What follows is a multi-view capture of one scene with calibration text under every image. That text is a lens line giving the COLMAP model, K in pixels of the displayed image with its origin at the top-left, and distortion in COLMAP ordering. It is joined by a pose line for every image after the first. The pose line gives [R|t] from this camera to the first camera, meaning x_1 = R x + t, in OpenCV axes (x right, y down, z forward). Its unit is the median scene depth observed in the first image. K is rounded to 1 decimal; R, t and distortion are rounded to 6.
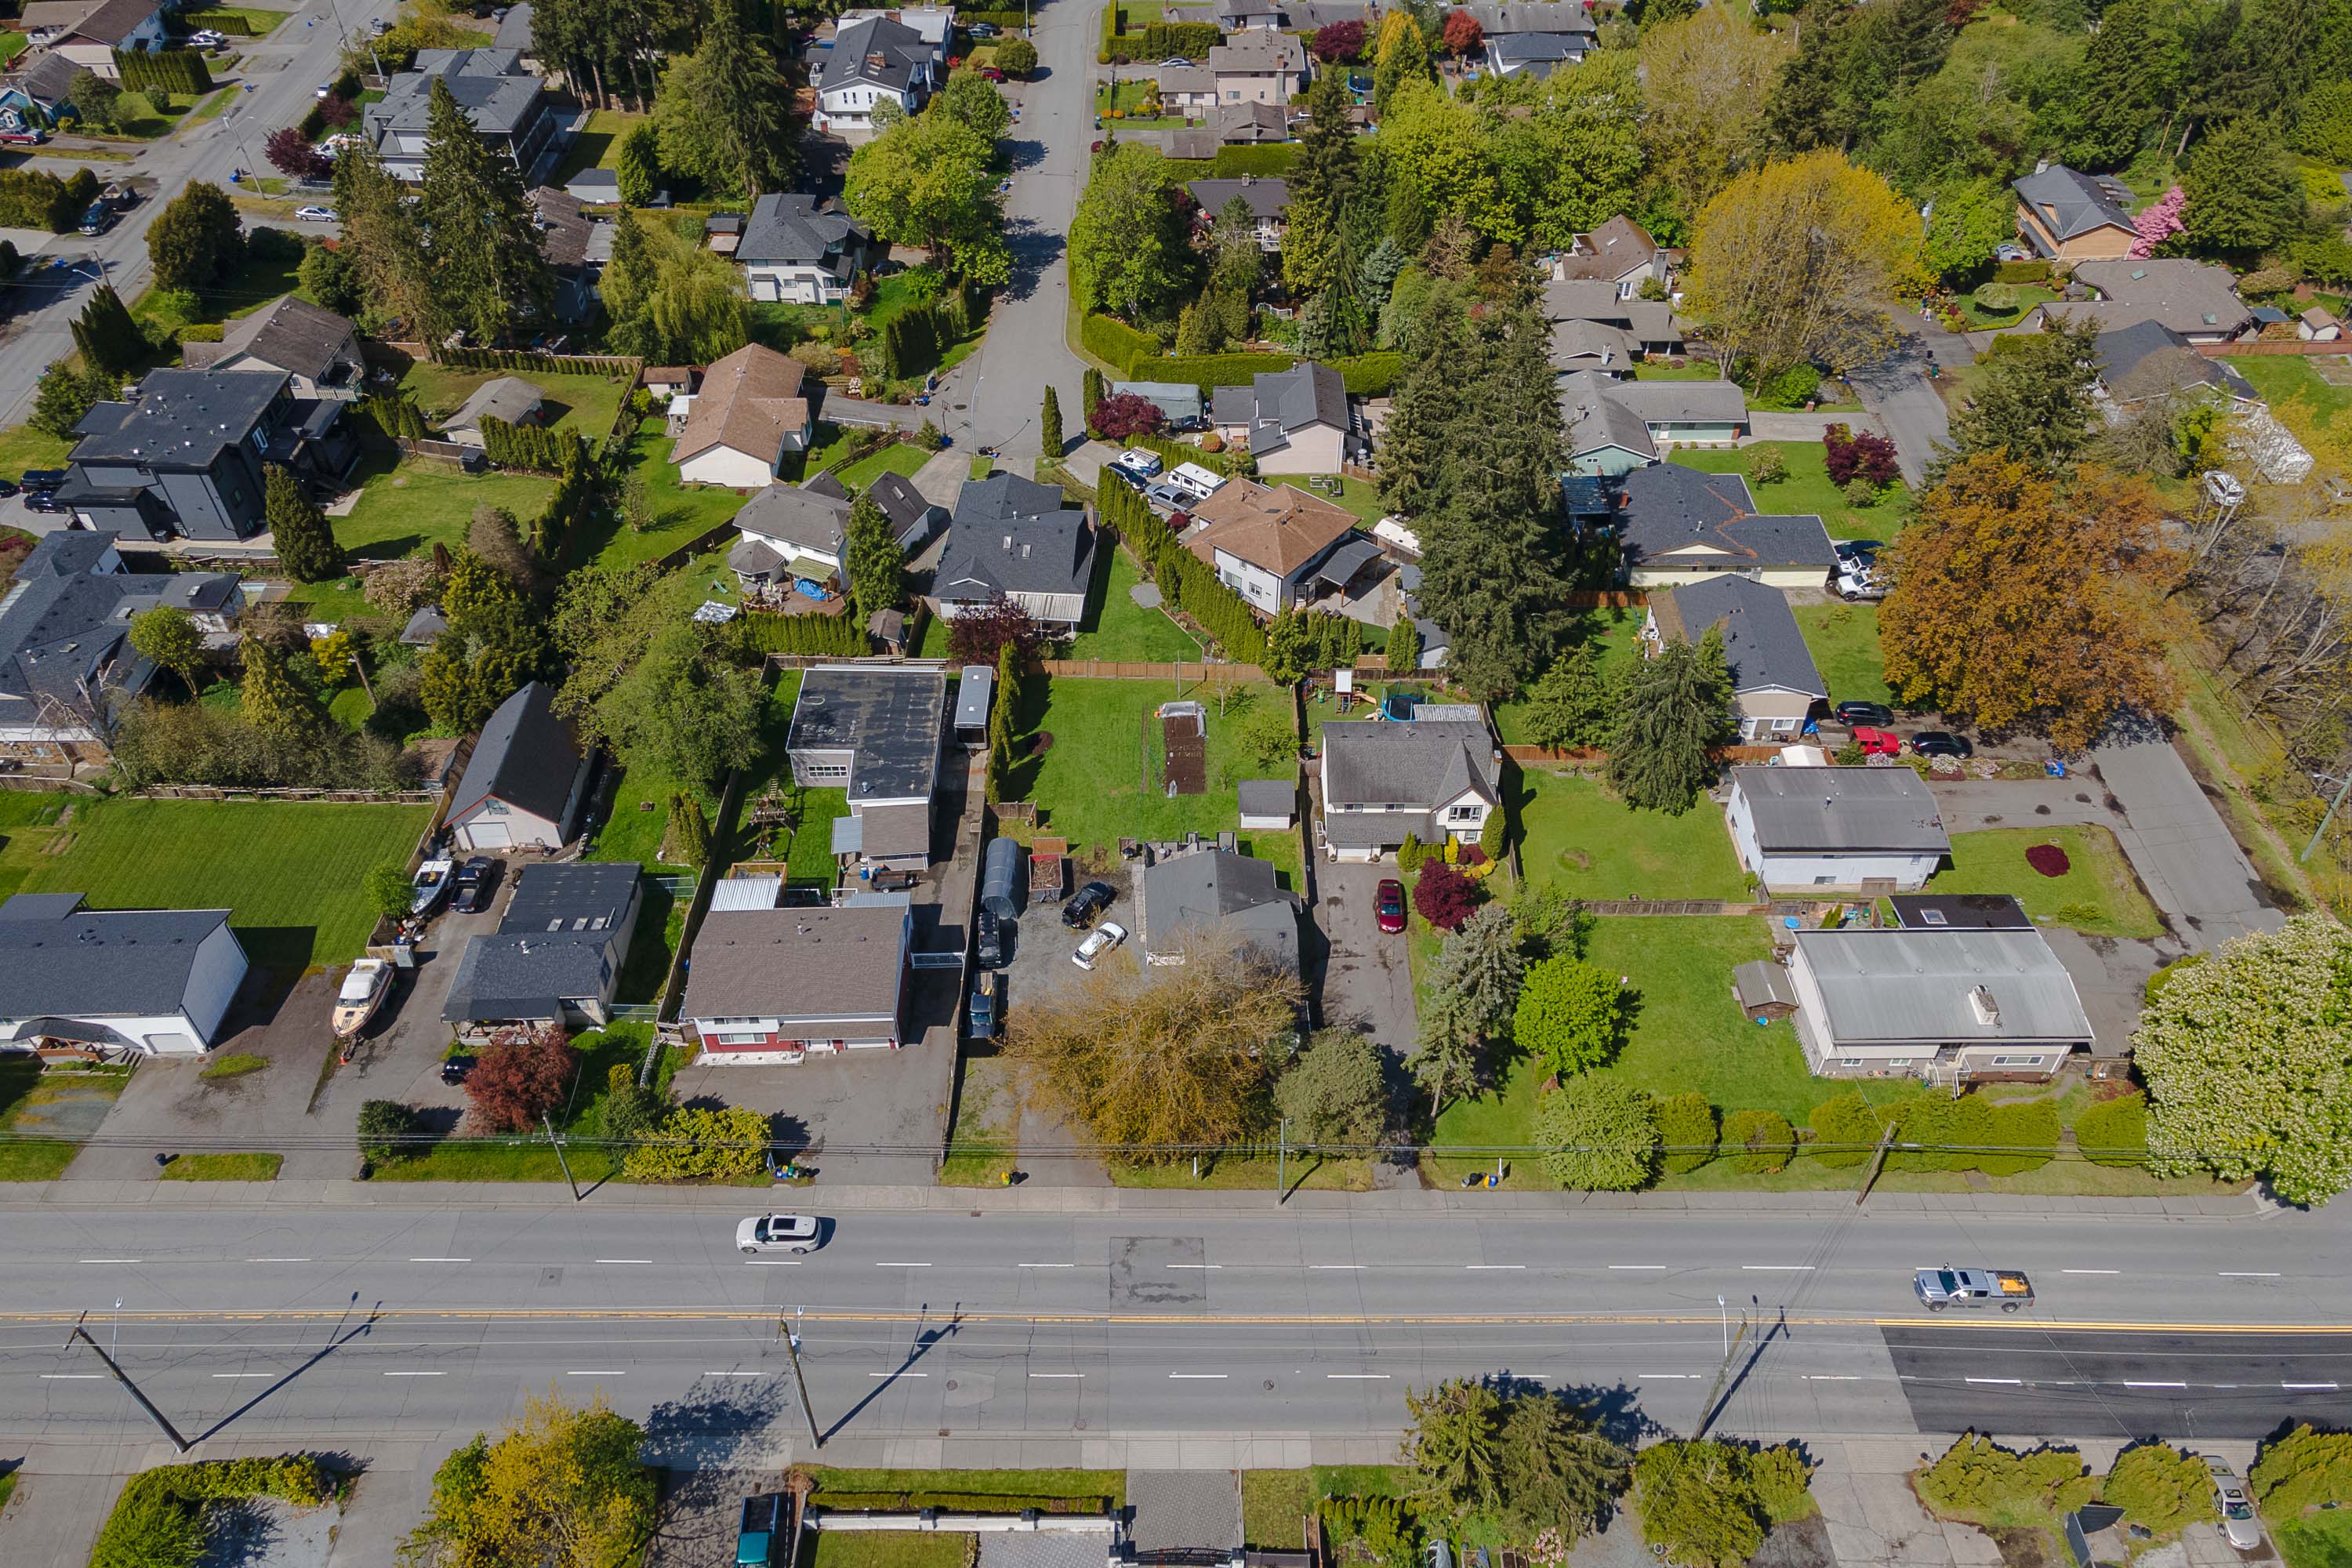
lens RADIAL K [[1711.8, 0, 1168.0], [0, 1711.8, 776.3], [0, 0, 1]] dist [0.023518, 0.089466]
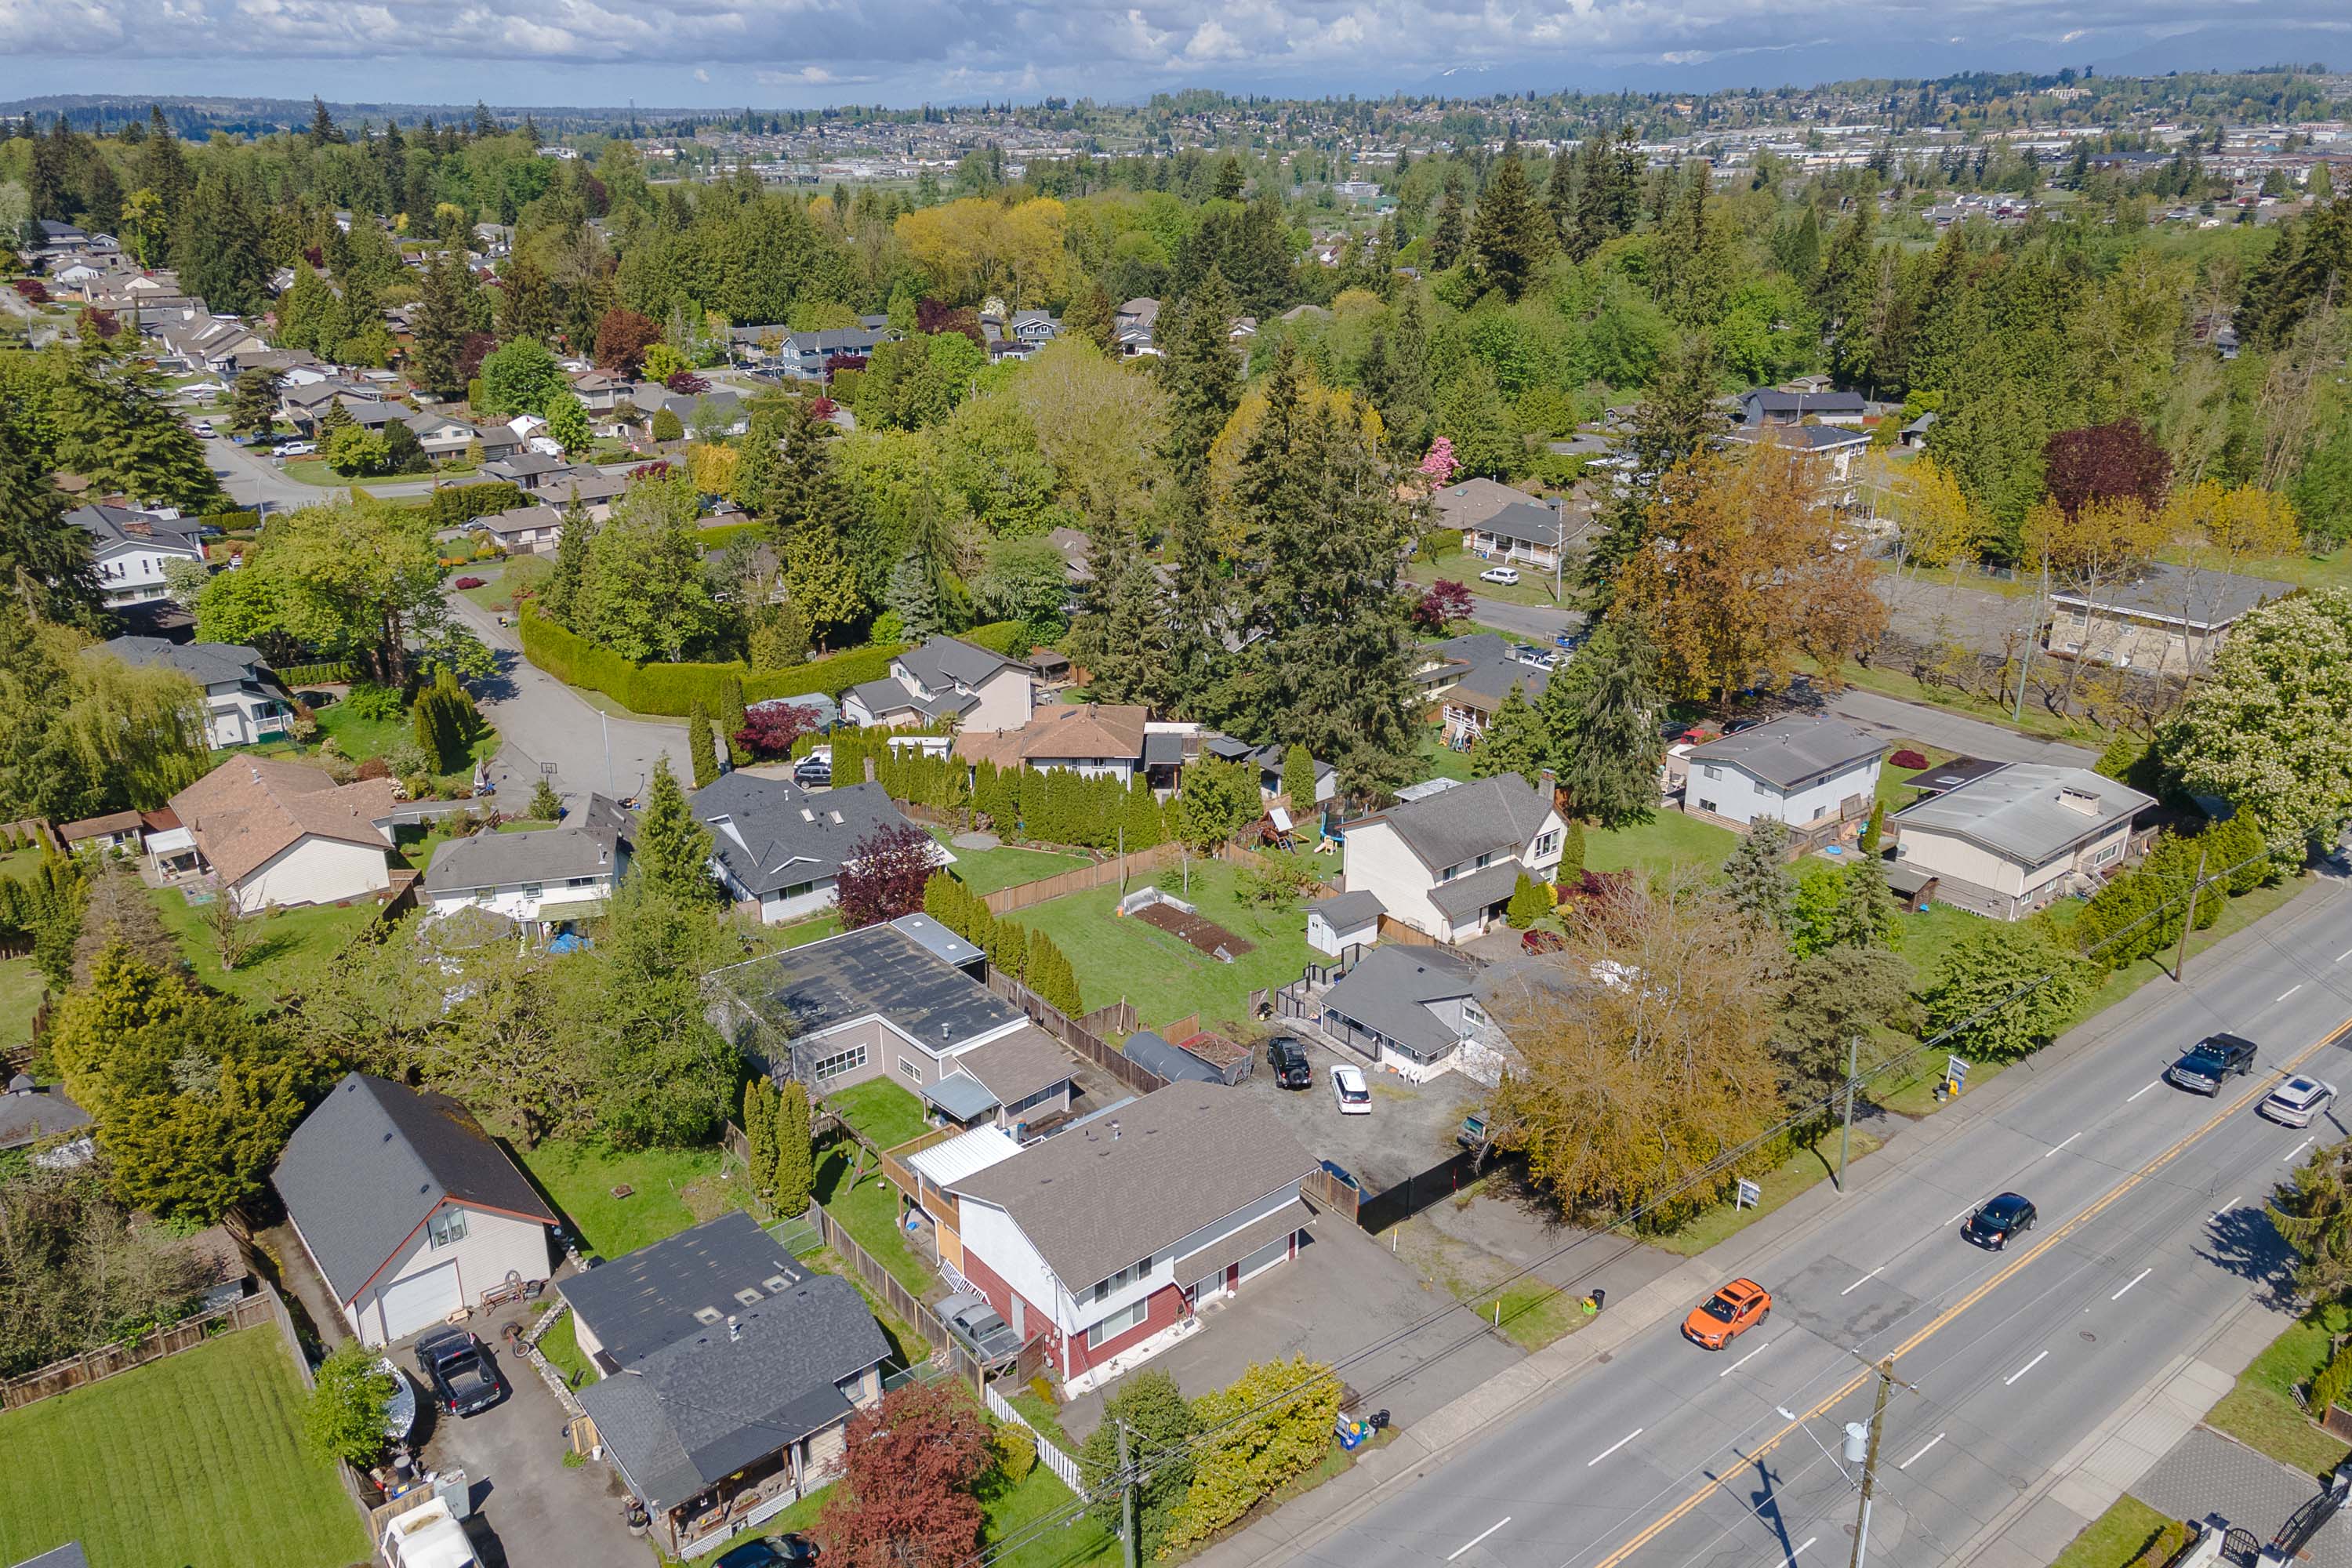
lens RADIAL K [[1711.8, 0, 1168.0], [0, 1711.8, 776.3], [0, 0, 1]] dist [0.023518, 0.089466]
pose [[0.787208, -0.222993, 0.574959, -0.403641], [0.423103, 0.873586, -0.240481, 0.101430], [-0.448651, 0.432575, 0.782043, 0.315560]]
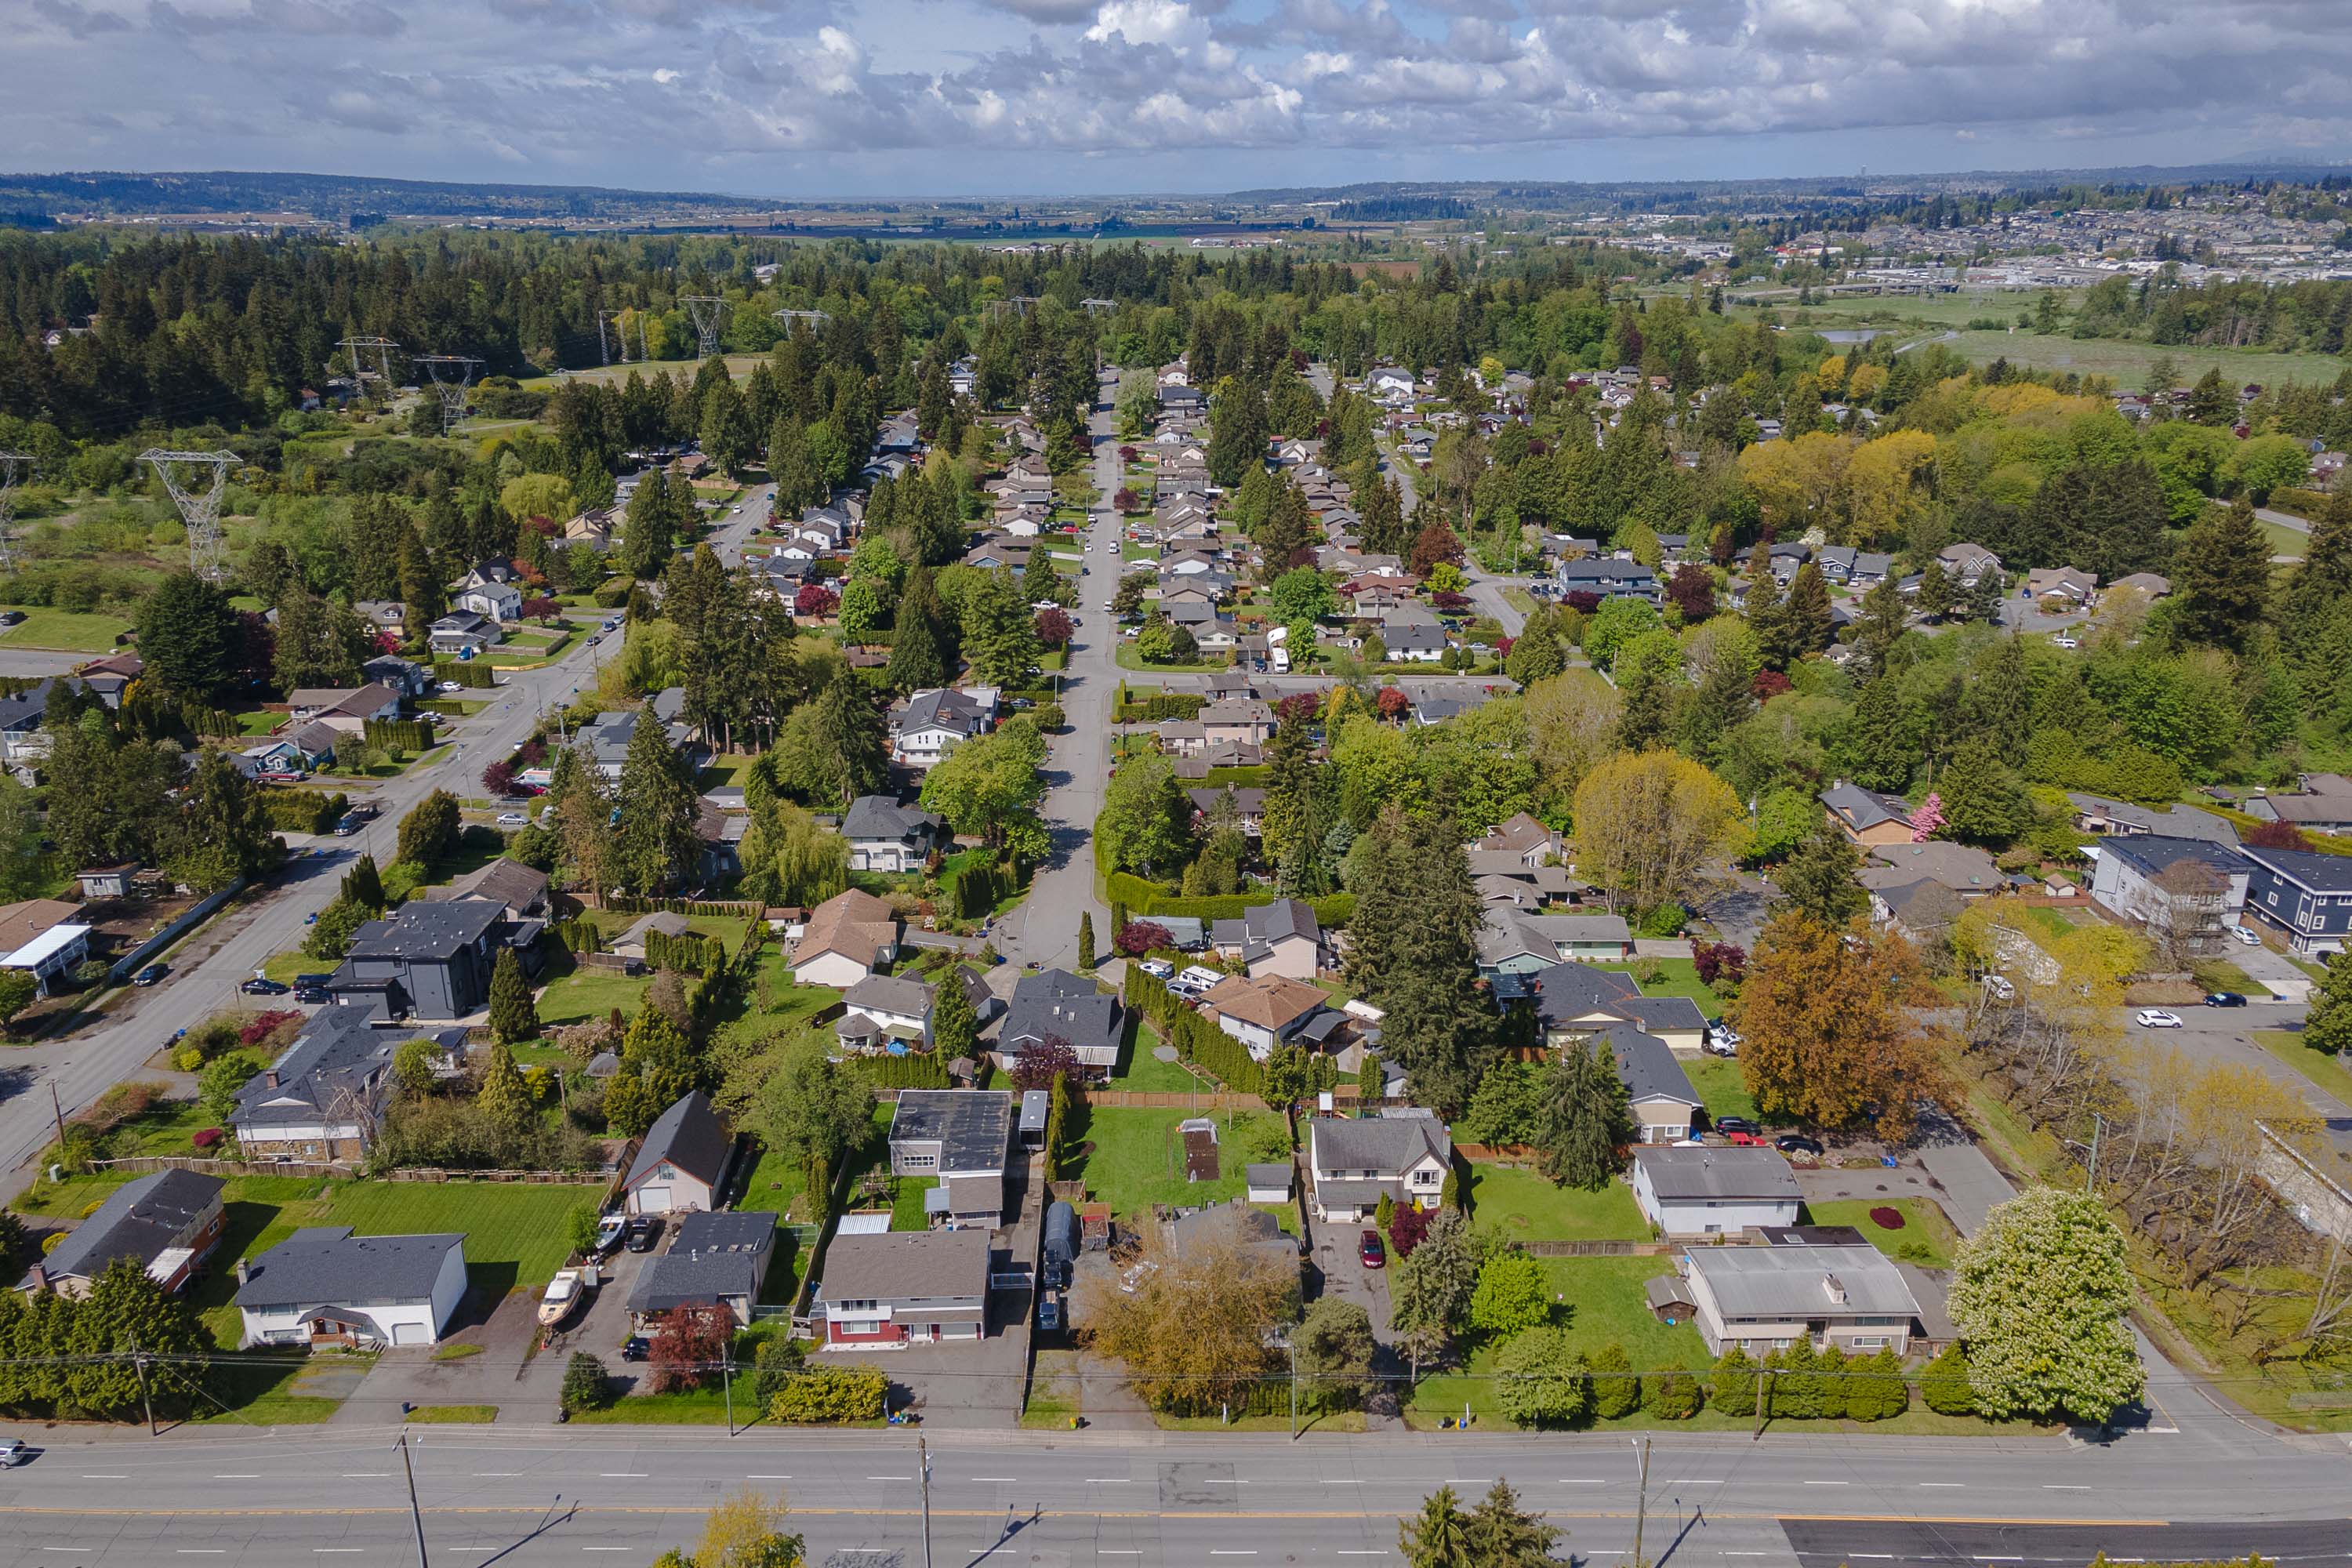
lens RADIAL K [[1711.8, 0, 1168.0], [0, 1711.8, 776.3], [0, 0, 1]] dist [0.023518, 0.089466]
pose [[0.999858, -0.004285, 0.016319, -0.030816], [0.010535, 0.914056, -0.405451, 0.220220], [-0.013179, 0.405565, 0.913971, -0.235242]]
